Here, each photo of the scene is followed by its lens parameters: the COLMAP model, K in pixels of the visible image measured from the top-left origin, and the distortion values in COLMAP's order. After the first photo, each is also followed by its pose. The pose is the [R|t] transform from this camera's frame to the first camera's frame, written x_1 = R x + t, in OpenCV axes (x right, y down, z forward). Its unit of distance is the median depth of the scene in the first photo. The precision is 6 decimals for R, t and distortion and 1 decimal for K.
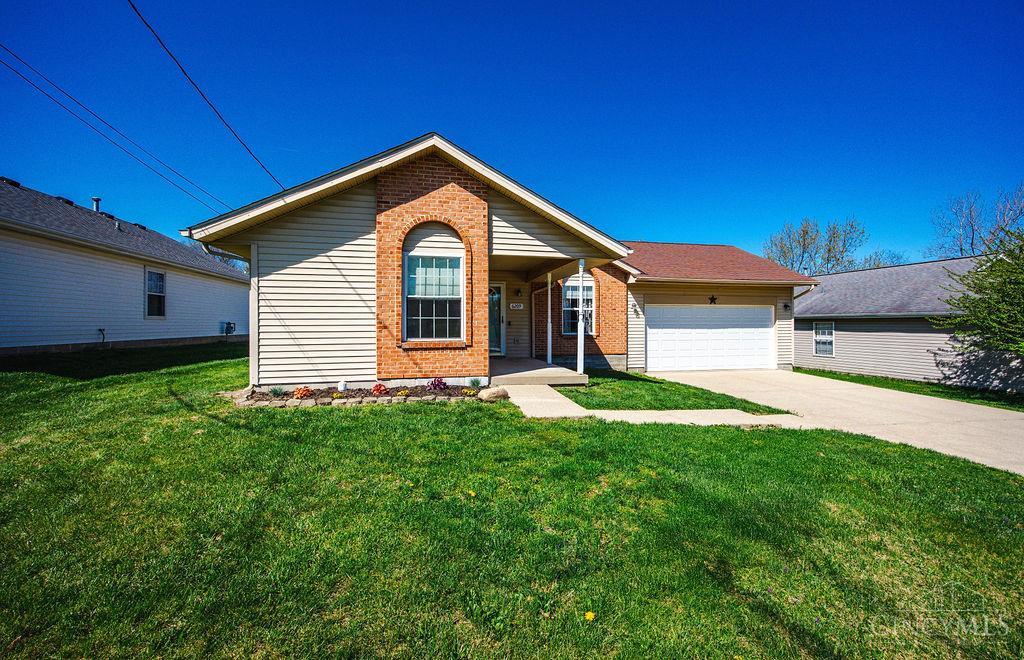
lens RADIAL K [[414.6, 0, 512.0], [0, 414.6, 330.0], [0, 0, 1]] dist [0.016677, -0.000011]
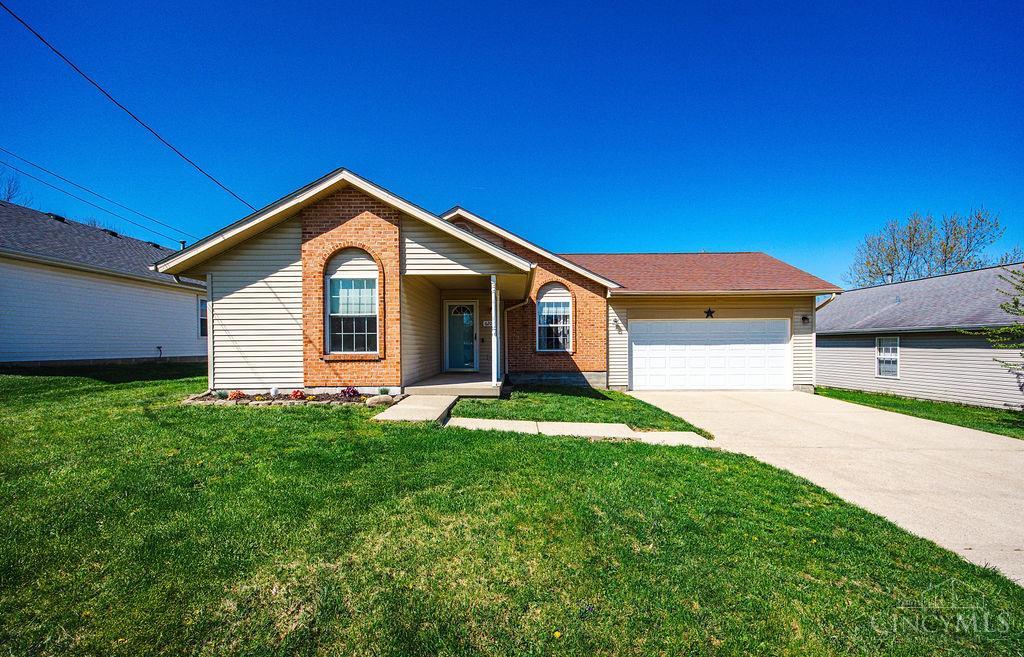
lens RADIAL K [[424.6, 0, 511.9], [0, 424.6, 358.7], [0, 0, 1]] dist [0.016985, 0.000073]
pose [[0.974760, 0.001474, -0.223252, 0.483523], [0.002020, 0.999879, 0.015422, 0.022133], [0.223247, -0.015483, 0.974639, -0.026873]]
